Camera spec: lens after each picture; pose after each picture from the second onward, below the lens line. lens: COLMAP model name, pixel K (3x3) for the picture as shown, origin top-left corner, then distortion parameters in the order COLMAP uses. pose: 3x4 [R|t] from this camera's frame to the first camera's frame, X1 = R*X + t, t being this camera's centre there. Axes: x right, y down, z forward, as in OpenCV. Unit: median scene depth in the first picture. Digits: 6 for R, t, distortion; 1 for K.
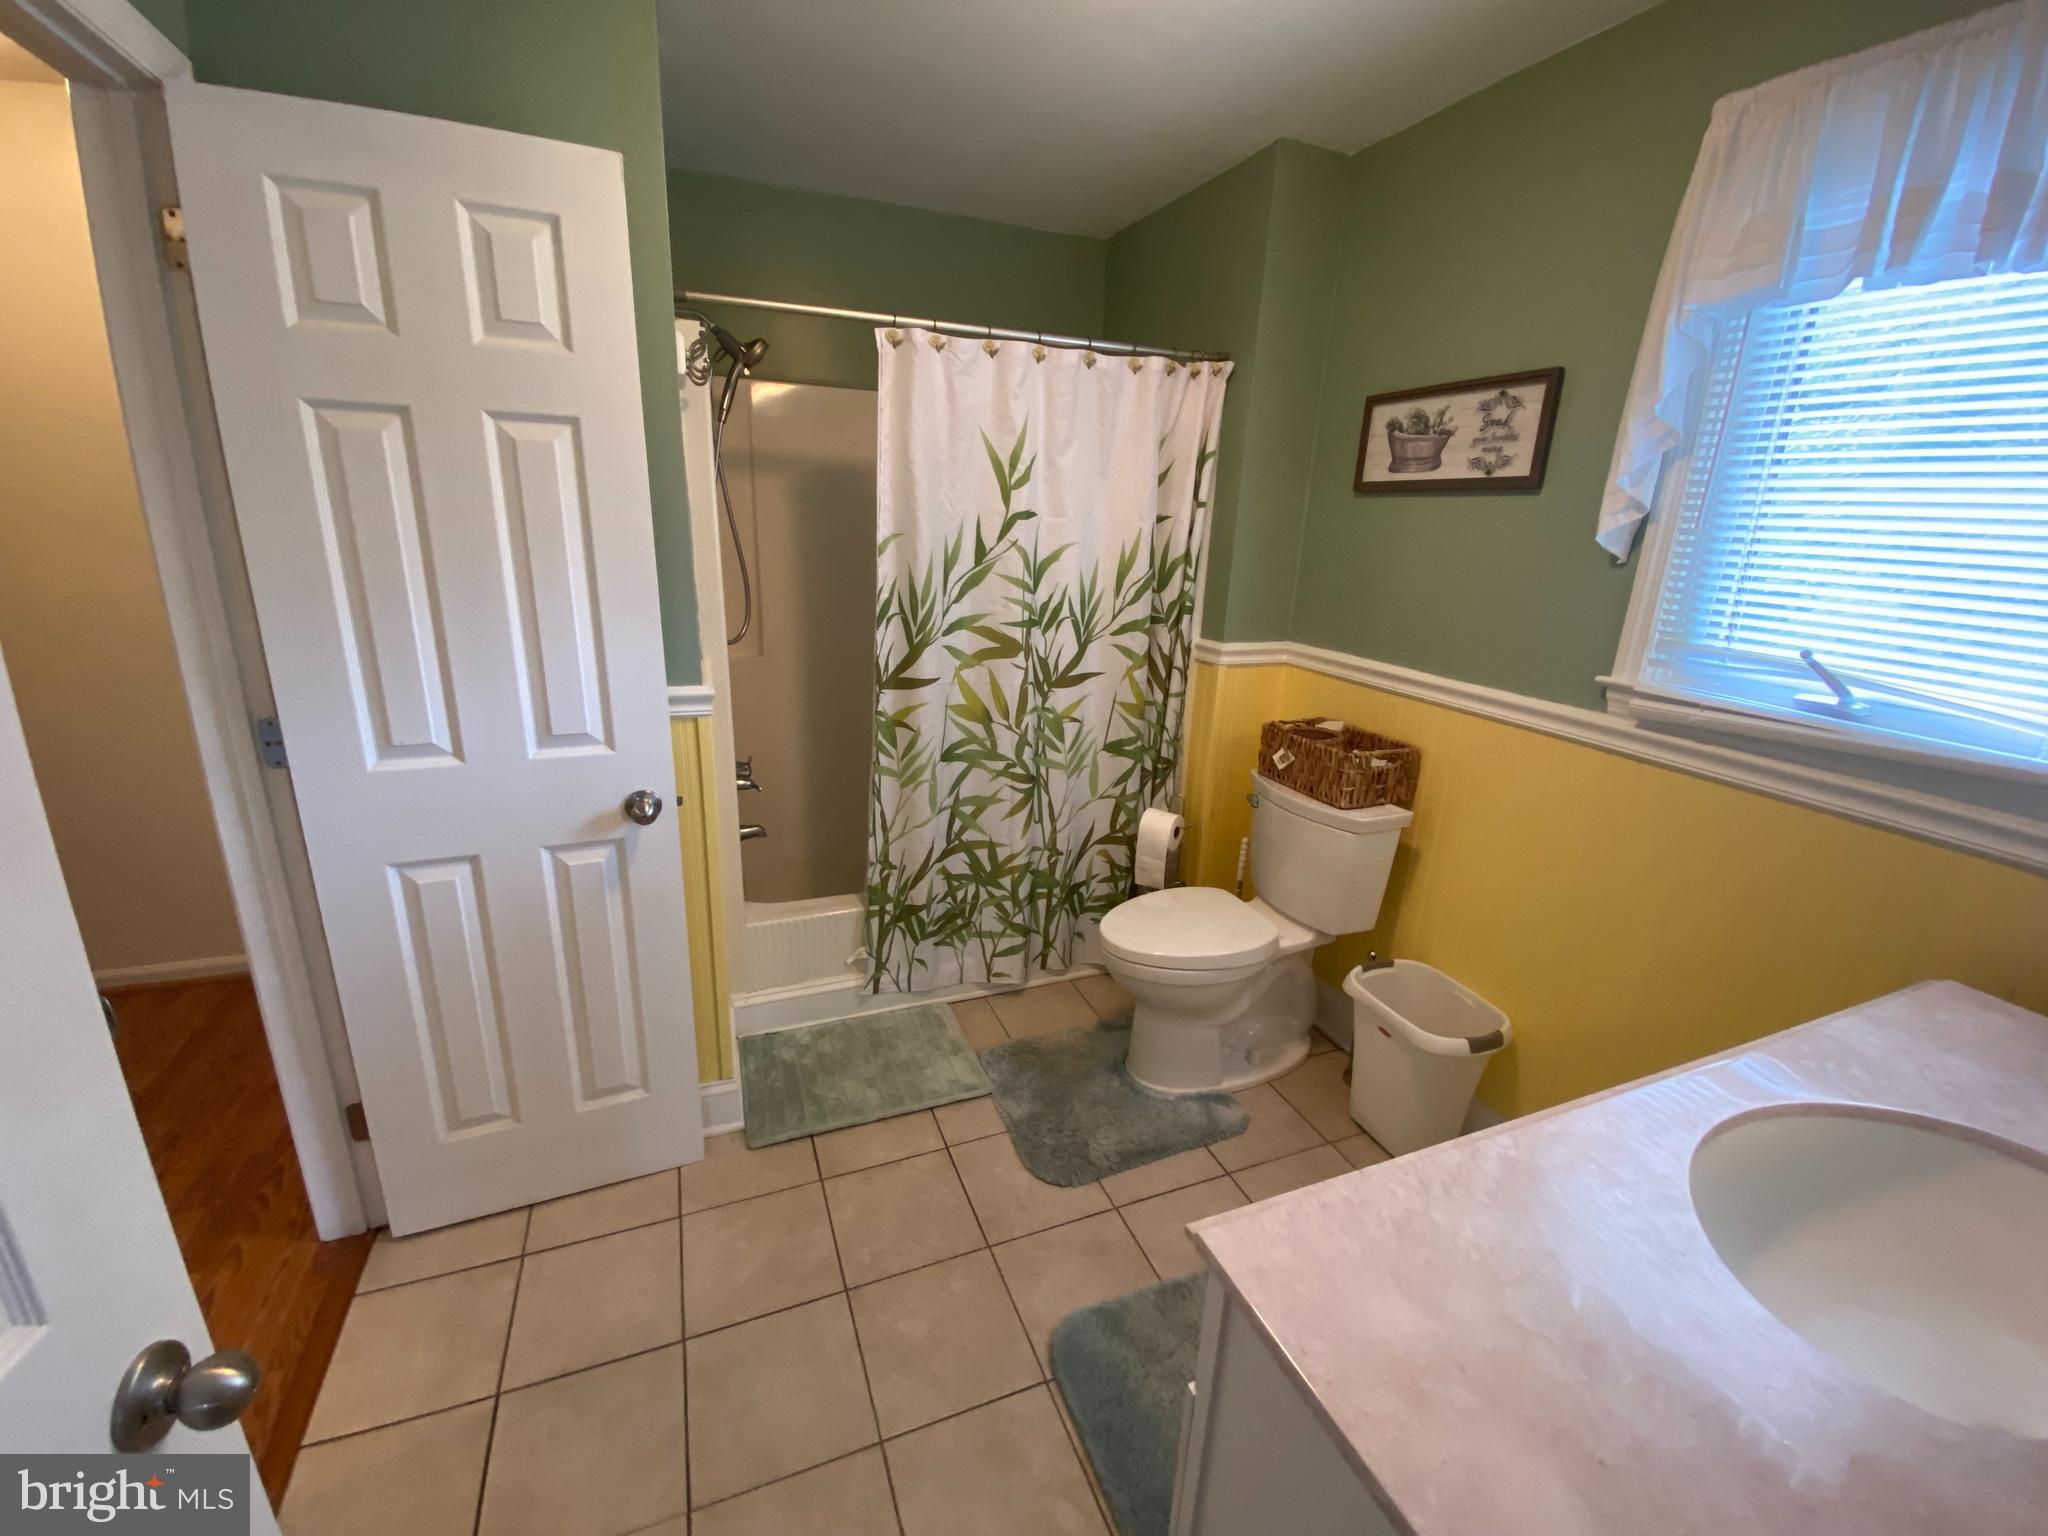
lens RADIAL K [[810.0, 0, 1011.3], [0, 810.0, 750.7], [0, 0, 1]] dist [-0.042288, -0.000903]
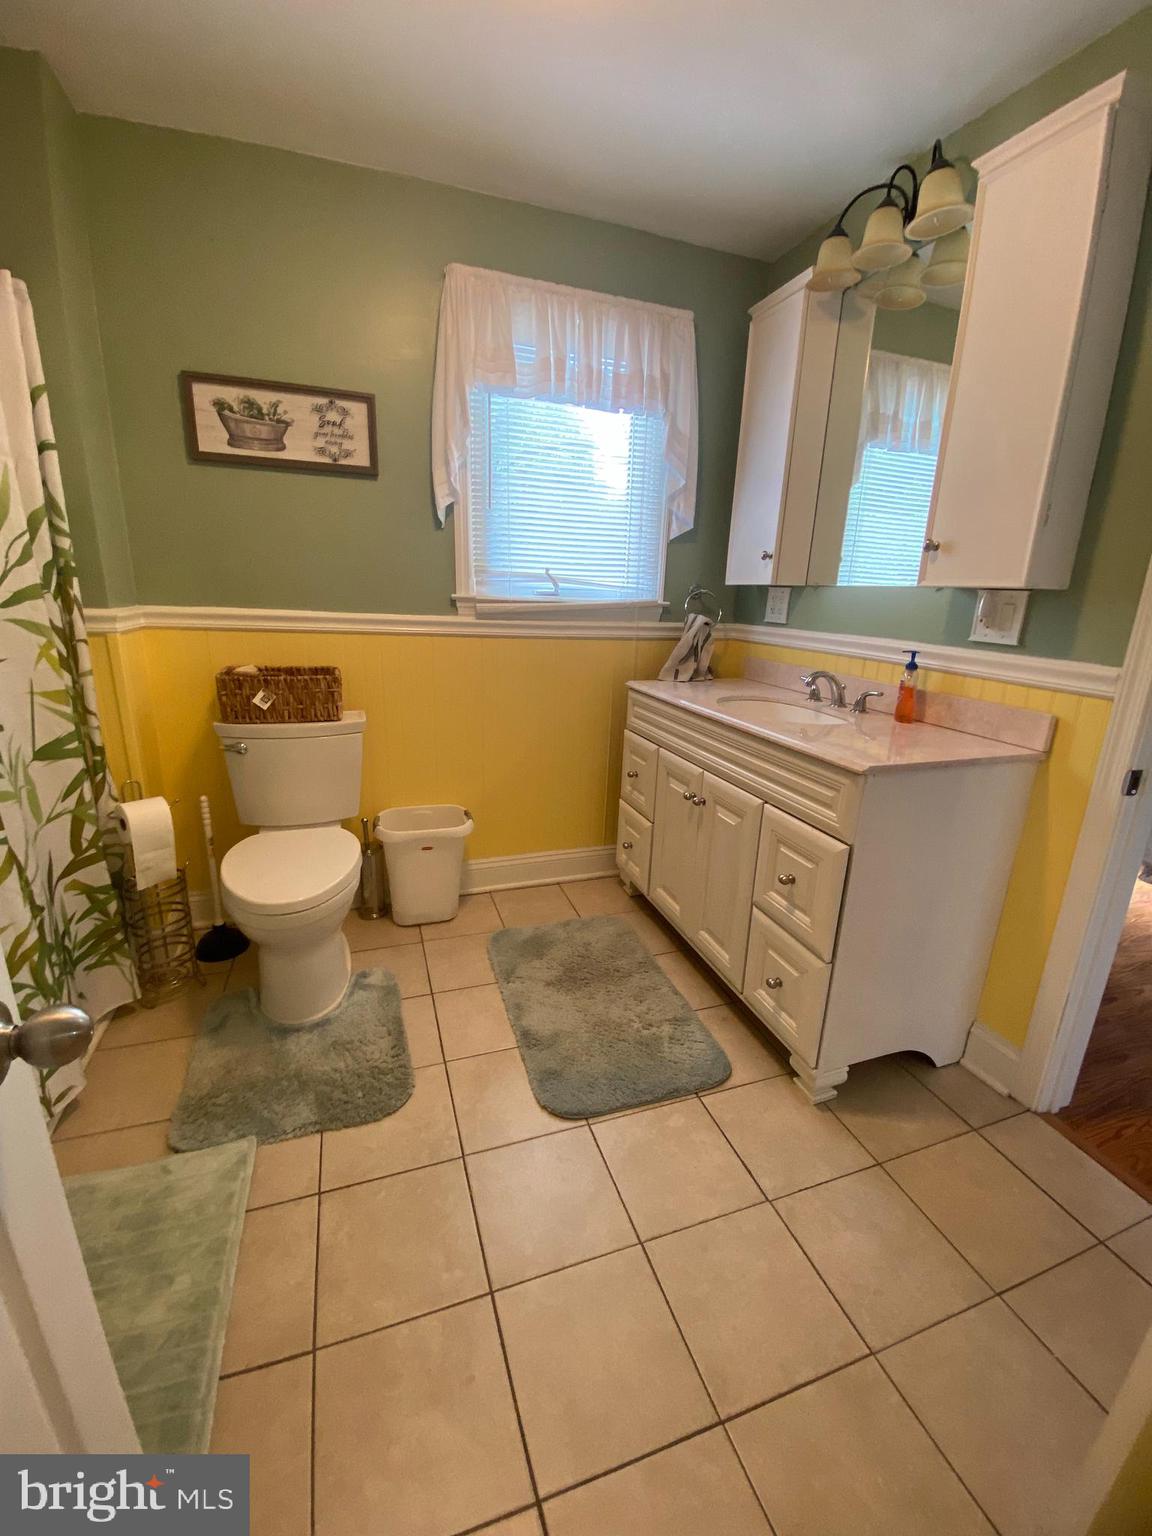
lens RADIAL K [[607.5, 0, 567.1], [0, 607.5, 780.5], [0, 0, 1]] dist [-0.042288, -0.000903]
pose [[0.004238, -0.308381, 0.951253, -0.529760], [0.228714, 0.926346, 0.299288, -0.042379], [-0.973484, 0.216297, 0.074457, 0.588883]]
